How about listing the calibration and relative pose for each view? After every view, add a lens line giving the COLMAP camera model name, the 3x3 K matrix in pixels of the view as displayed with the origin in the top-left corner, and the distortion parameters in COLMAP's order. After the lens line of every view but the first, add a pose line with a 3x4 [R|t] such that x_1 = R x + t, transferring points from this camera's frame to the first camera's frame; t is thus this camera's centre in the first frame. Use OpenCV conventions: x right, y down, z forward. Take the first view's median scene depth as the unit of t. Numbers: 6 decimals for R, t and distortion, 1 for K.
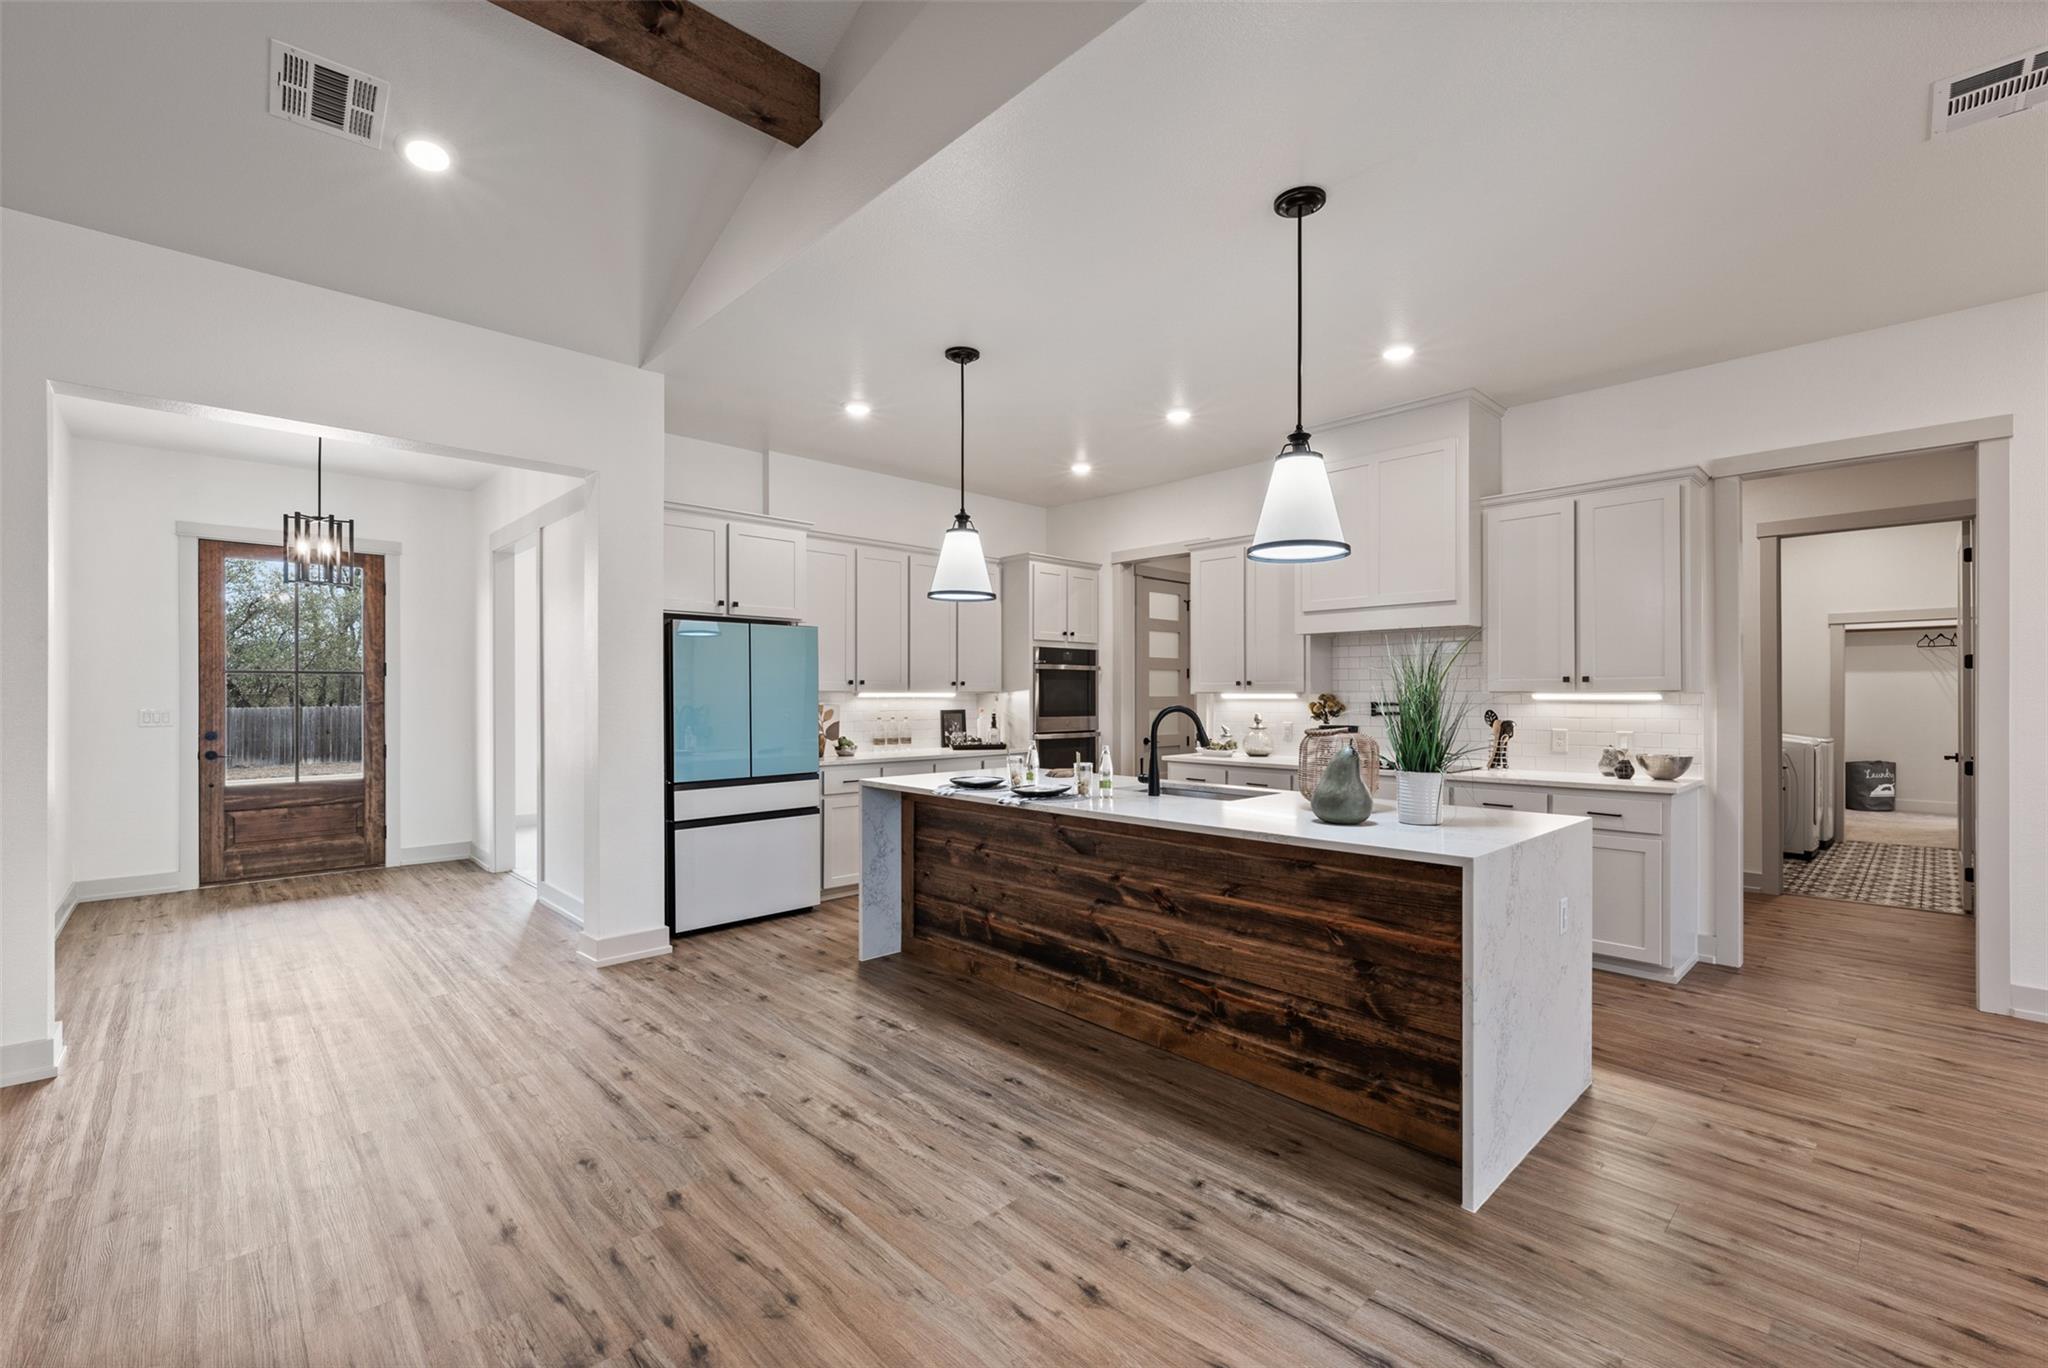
lens RADIAL K [[889.9, 0, 1021.2], [0, 889.9, 693.2], [0, 0, 1]] dist [-0.002556, 0.000405]
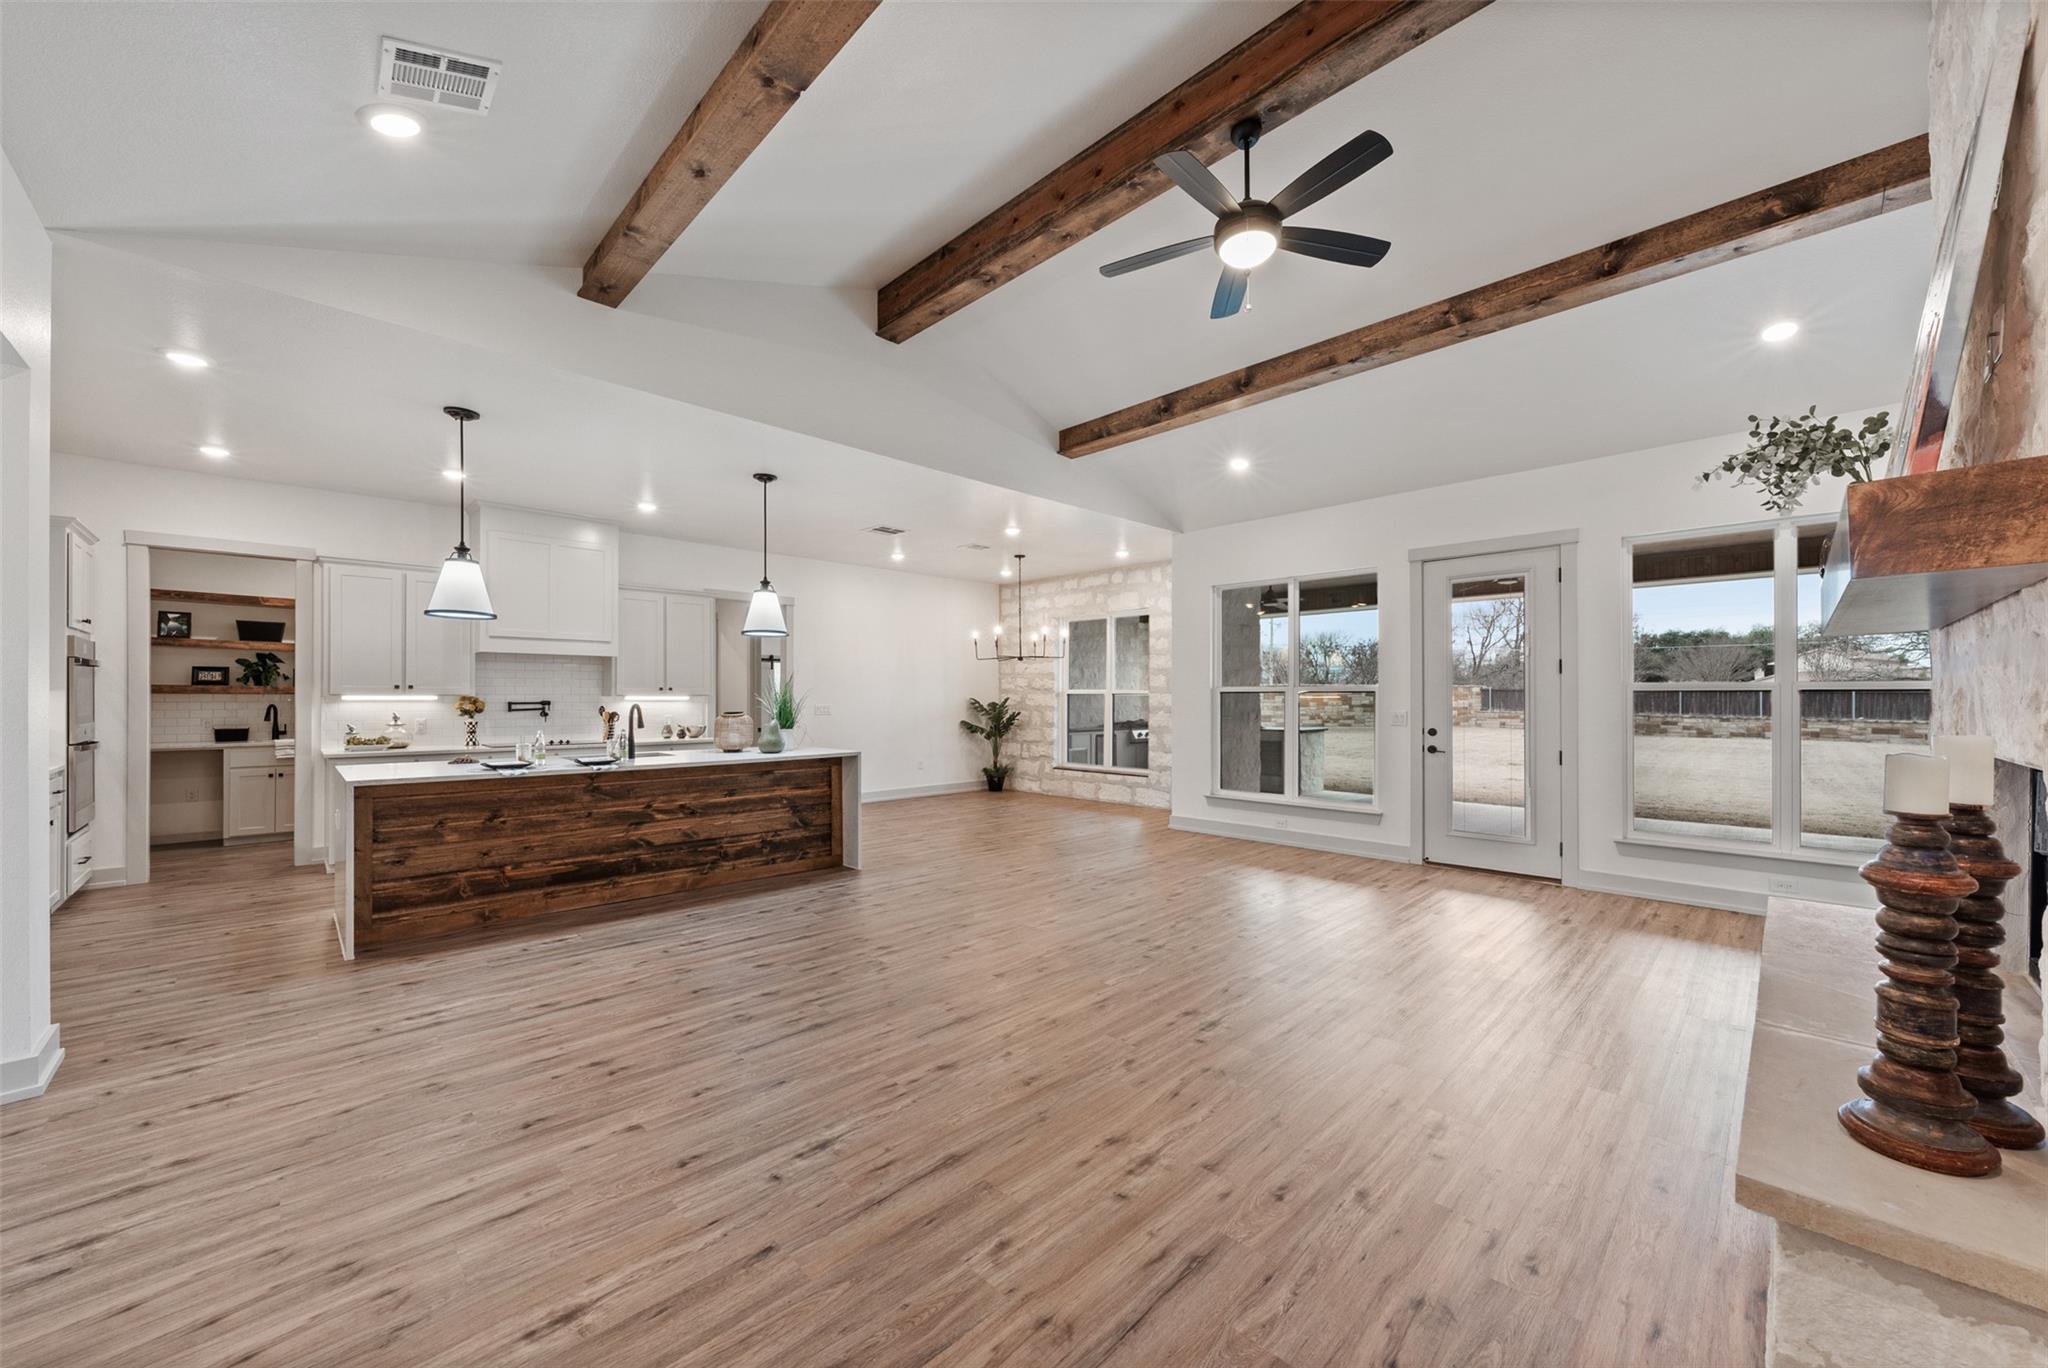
lens RADIAL K [[738.4, 0, 1031.0], [0, 738.4, 689.6], [0, 0, 1]] dist [0.001815, 0.000011]
pose [[-0.018708, 0.010668, 0.999768, -1.140637], [-0.004037, 0.999934, -0.010745, -0.001052], [-0.999817, -0.004237, -0.018664, 0.266144]]
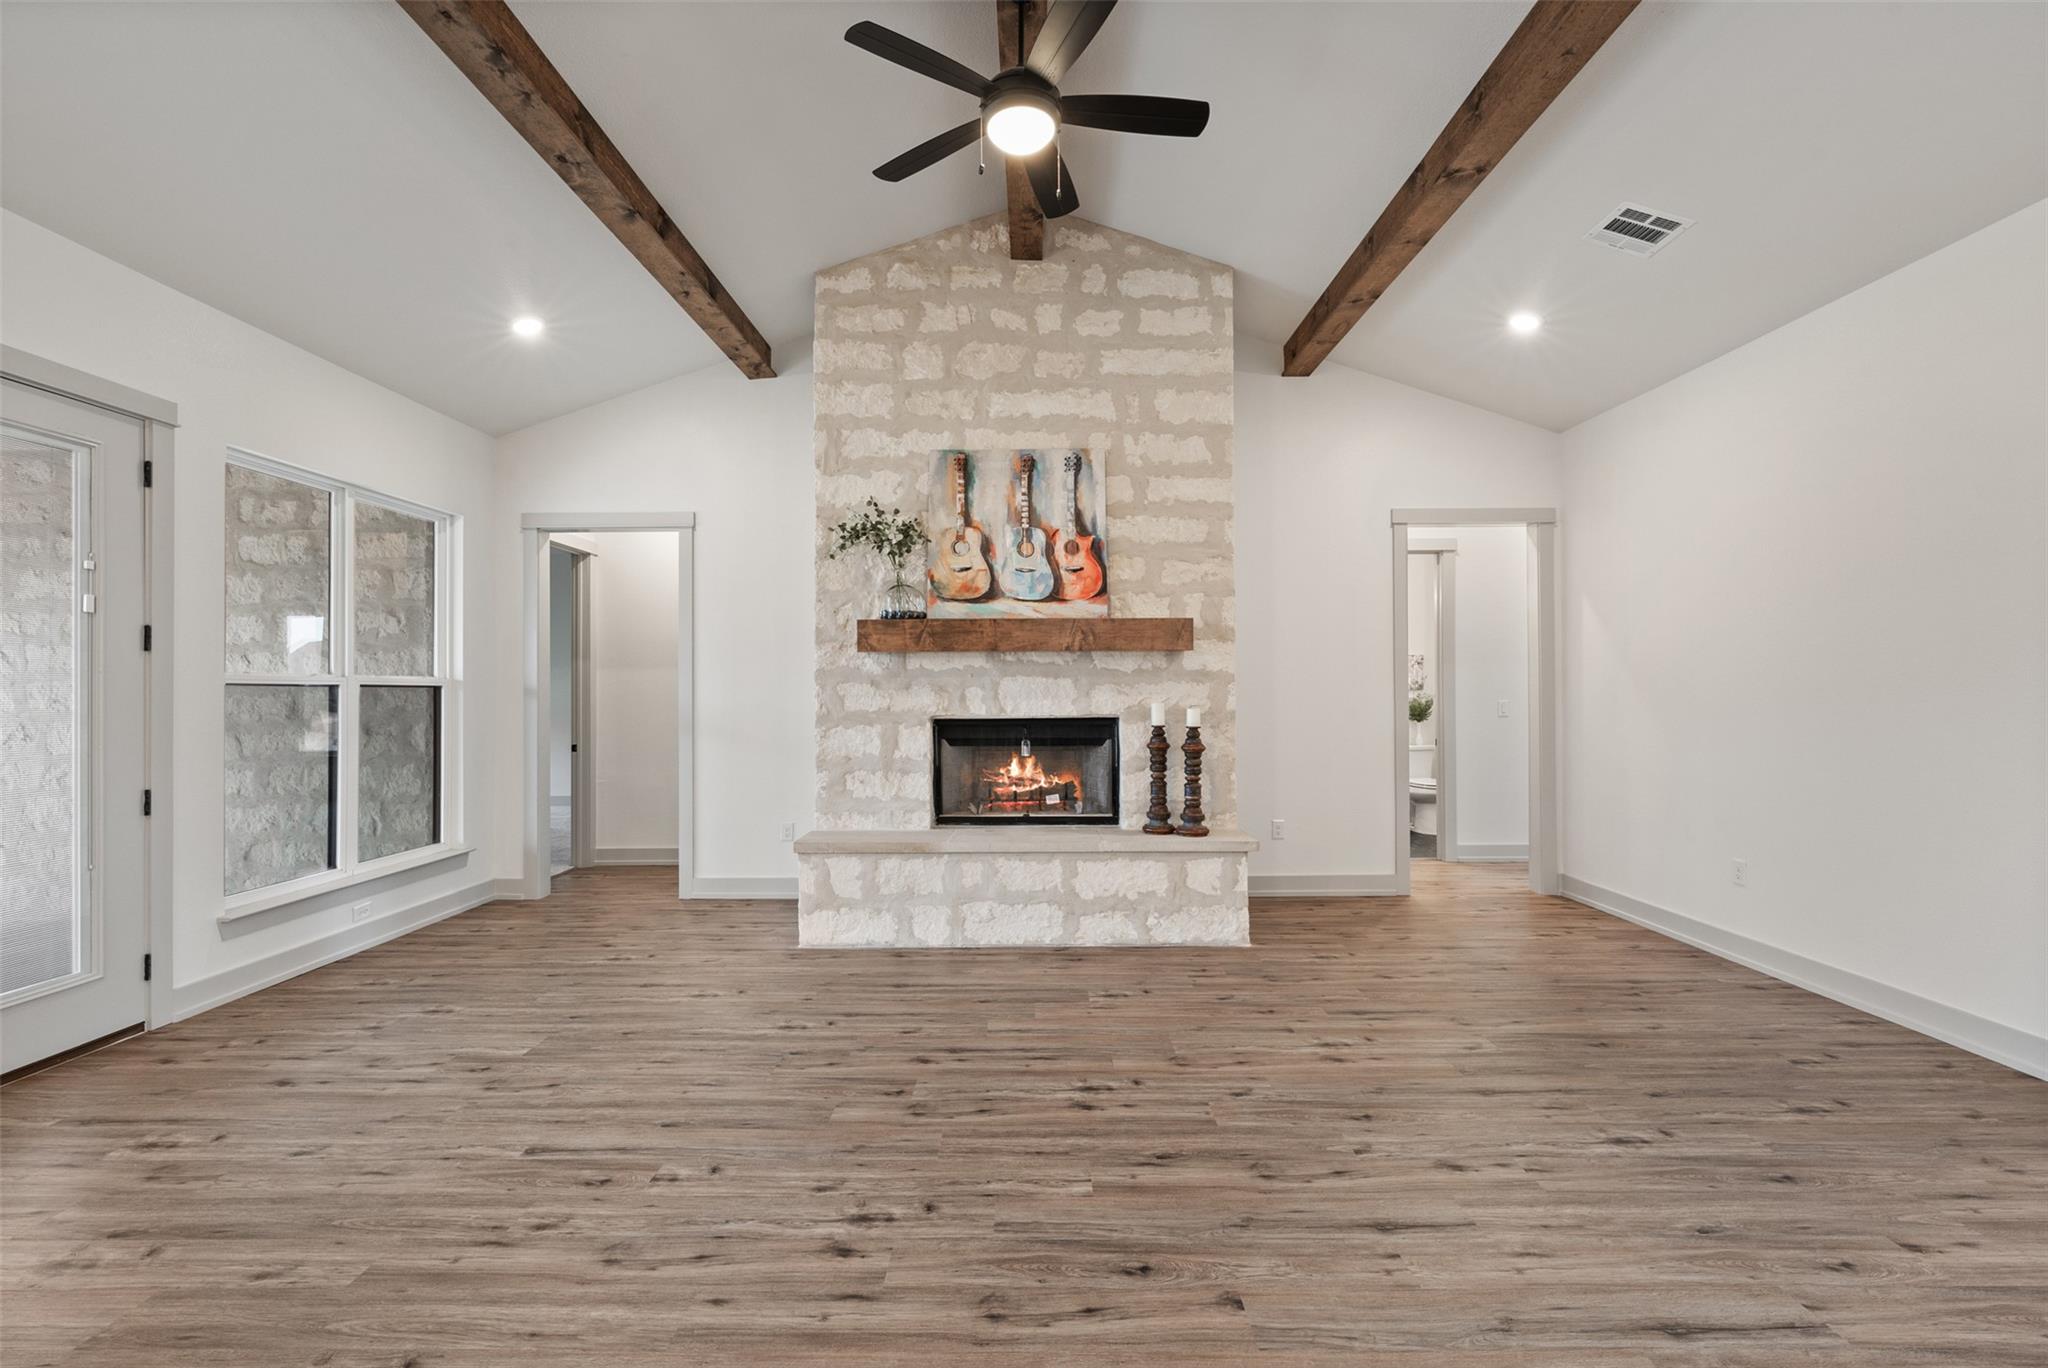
lens RADIAL K [[889.9, 0, 1035.4], [0, 889.9, 682.2], [0, 0, 1]] dist [-0.002556, 0.000405]
pose [[-0.684520, -0.005285, -0.728975, 0.172004], [0.006718, 0.999886, -0.013557, 0.000194], [0.728963, -0.014177, -0.684406, 0.544457]]
